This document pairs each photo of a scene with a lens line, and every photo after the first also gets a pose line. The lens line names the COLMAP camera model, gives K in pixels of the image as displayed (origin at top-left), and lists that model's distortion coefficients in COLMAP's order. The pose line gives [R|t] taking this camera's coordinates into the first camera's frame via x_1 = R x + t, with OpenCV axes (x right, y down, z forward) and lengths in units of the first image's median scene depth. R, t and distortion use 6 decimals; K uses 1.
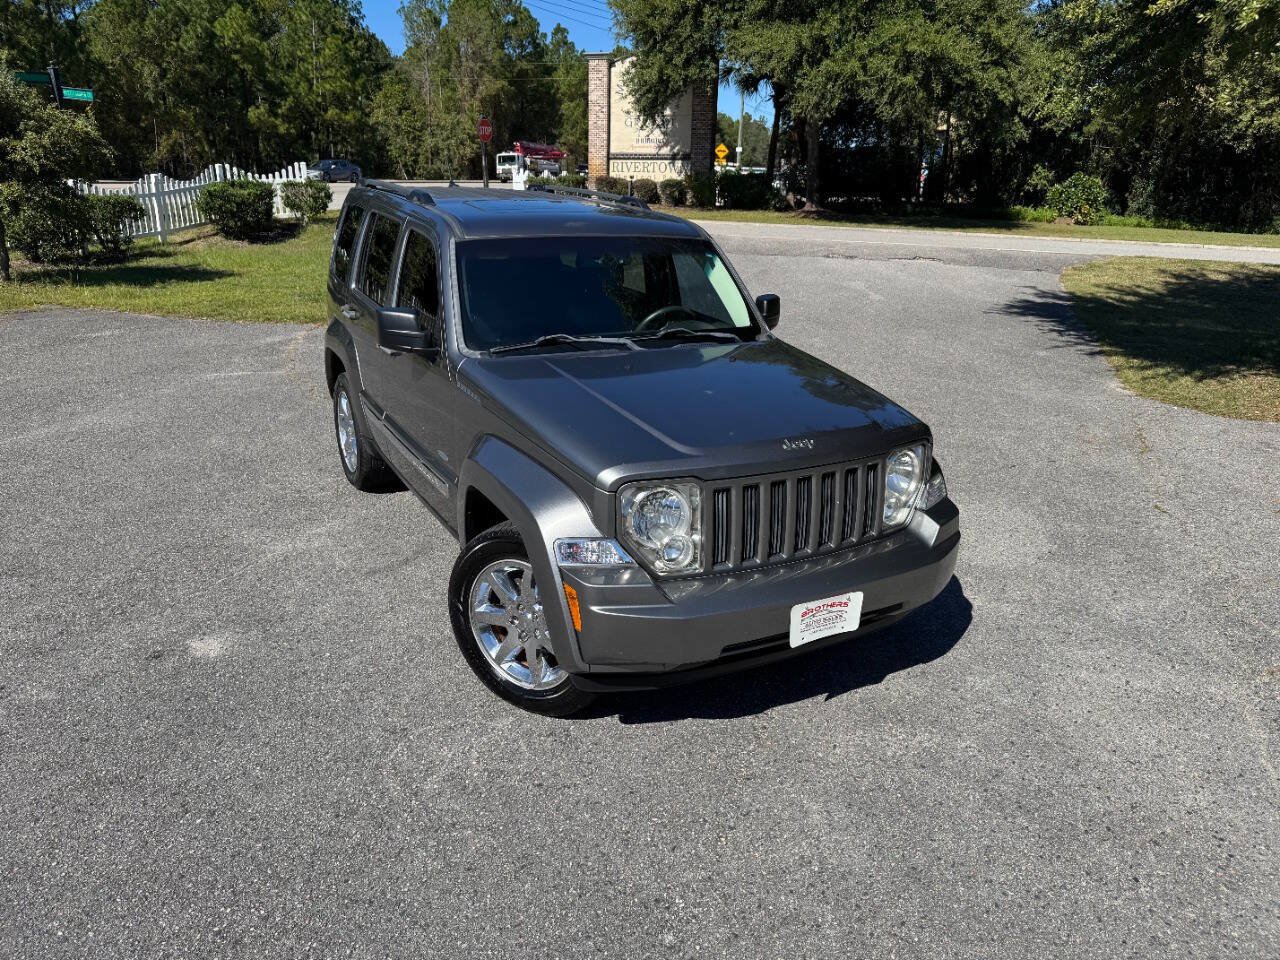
lens RADIAL K [[908.2, 0, 641.0], [0, 908.2, 475.7], [0, 0, 1]] dist [0.053350, -0.065380]
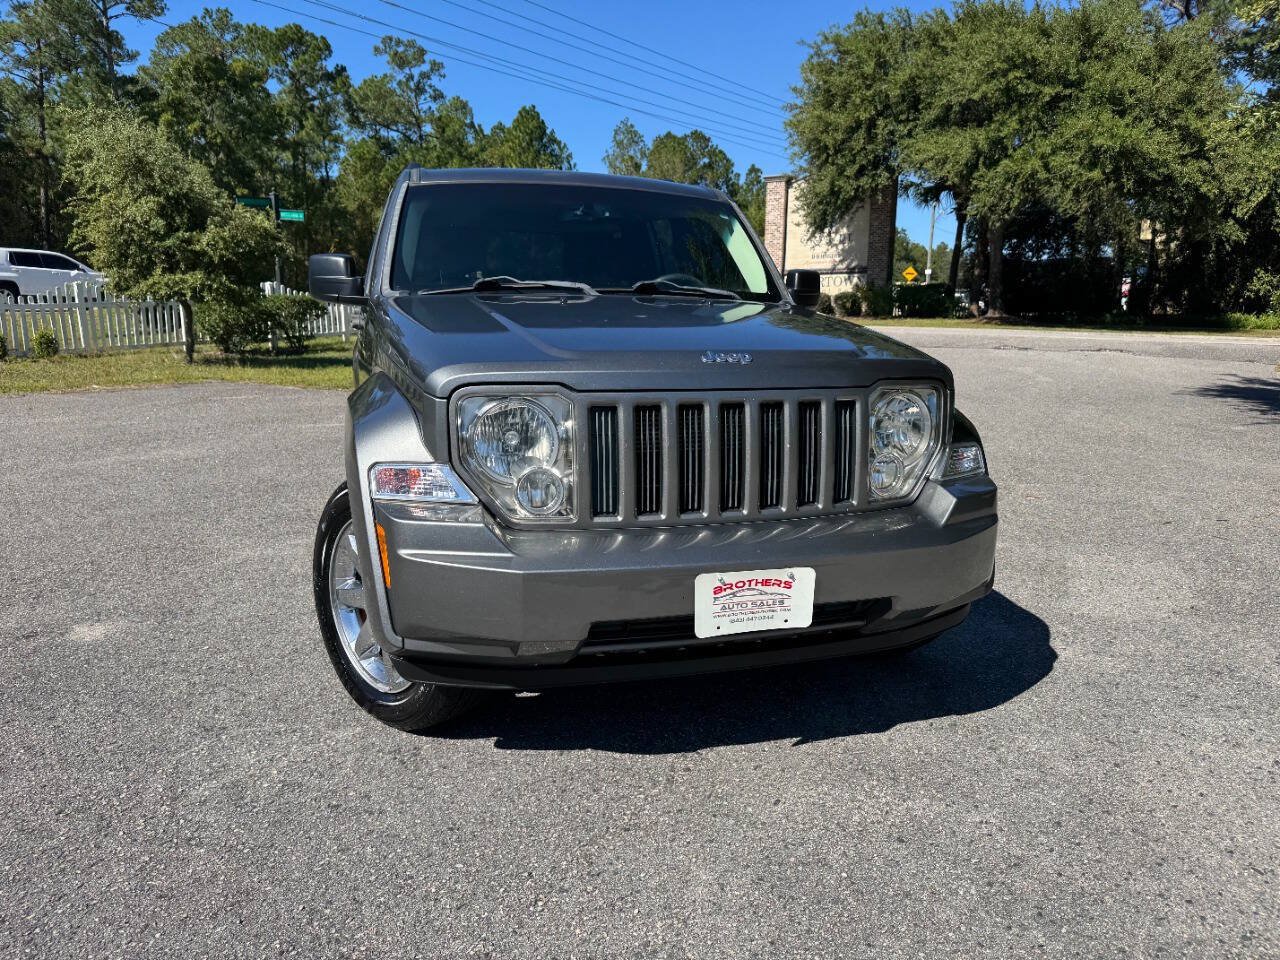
lens RADIAL K [[913.4, 0, 644.7], [0, 913.4, 469.9], [0, 0, 1]] dist [0.036158, -0.046780]
pose [[0.979592, 0.021991, -0.199791, 0.034120], [-0.050247, 0.989229, -0.137484, 0.020846], [0.194615, 0.144717, 0.970145, 0.039097]]
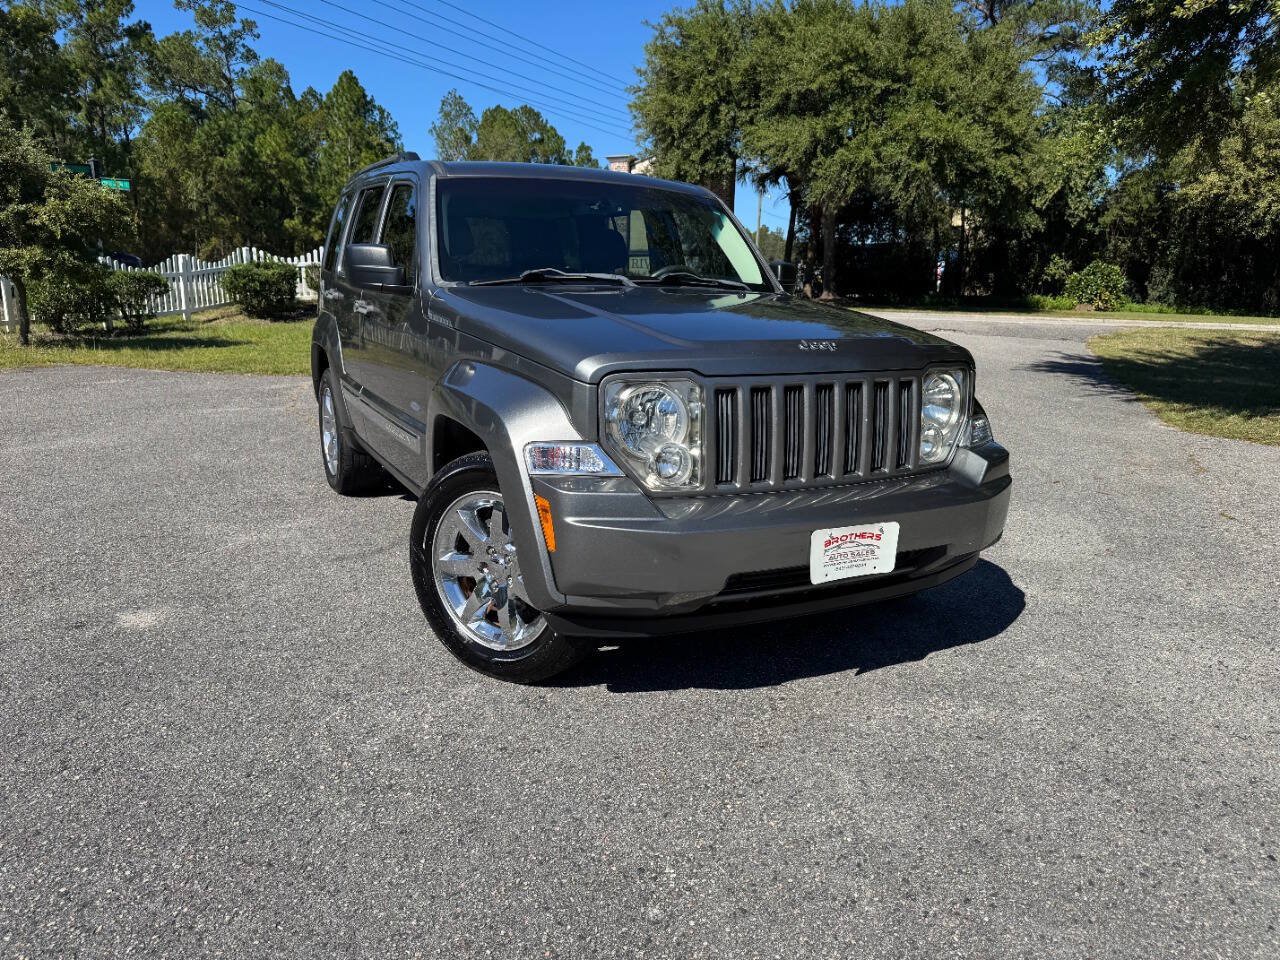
lens RADIAL K [[909.2, 0, 634.6], [0, 909.2, 477.4], [0, 0, 1]] dist [0.048315, -0.064695]
pose [[0.999543, -0.000245, -0.030243, 0.003824], [-0.003102, 0.993862, -0.110587, 0.024049], [0.030084, 0.110631, 0.993406, 0.021989]]
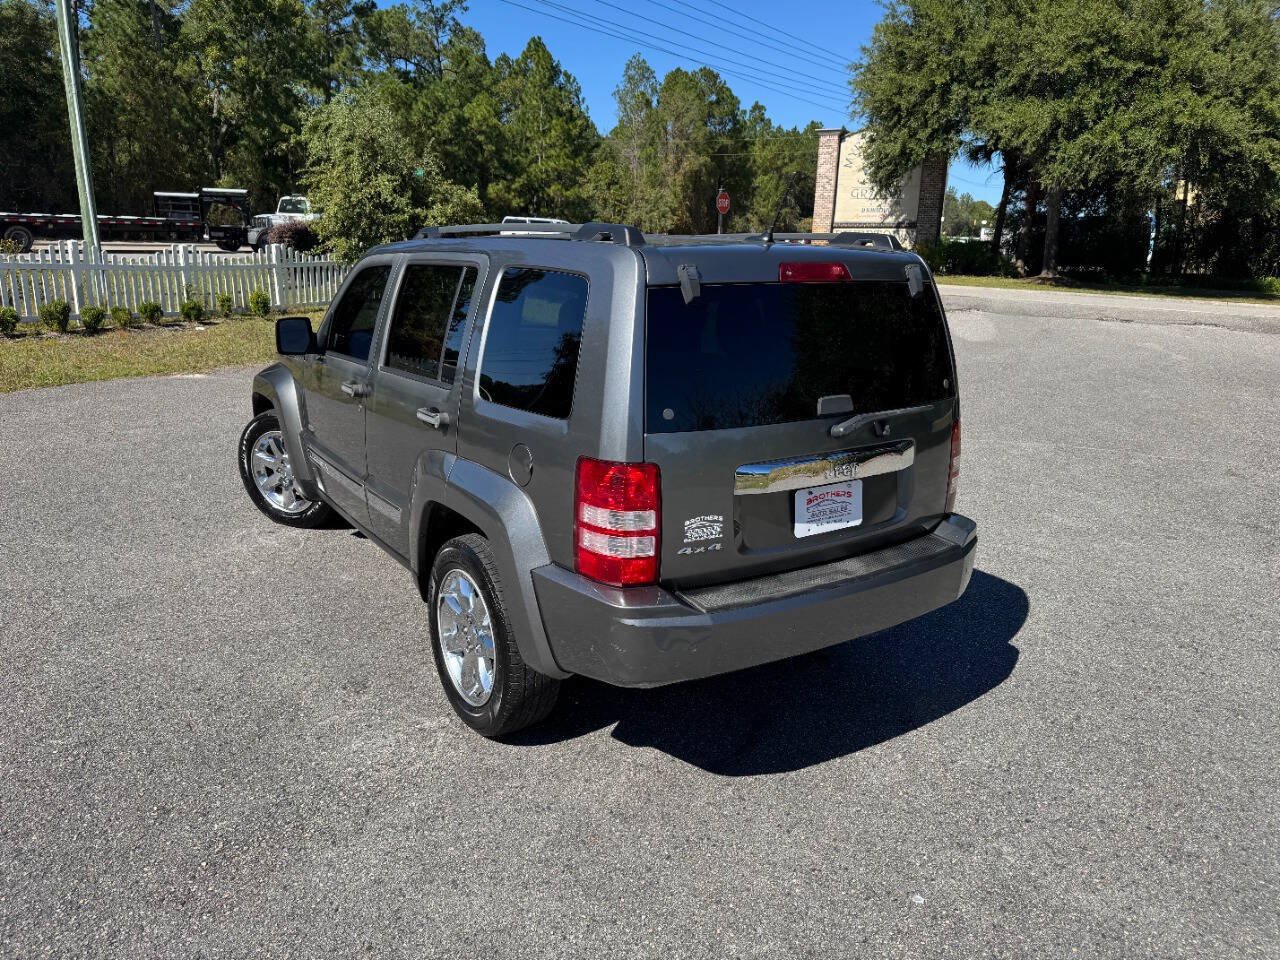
lens RADIAL K [[910.1, 0, 637.4], [0, 910.1, 481.1], [0, 0, 1]] dist [0.018421, -0.016687]
pose [[0.982696, 0.053051, -0.177463, -0.089754], [-0.064259, 0.996246, -0.058010, 0.024130], [0.173720, 0.068410, 0.982416, -0.061491]]
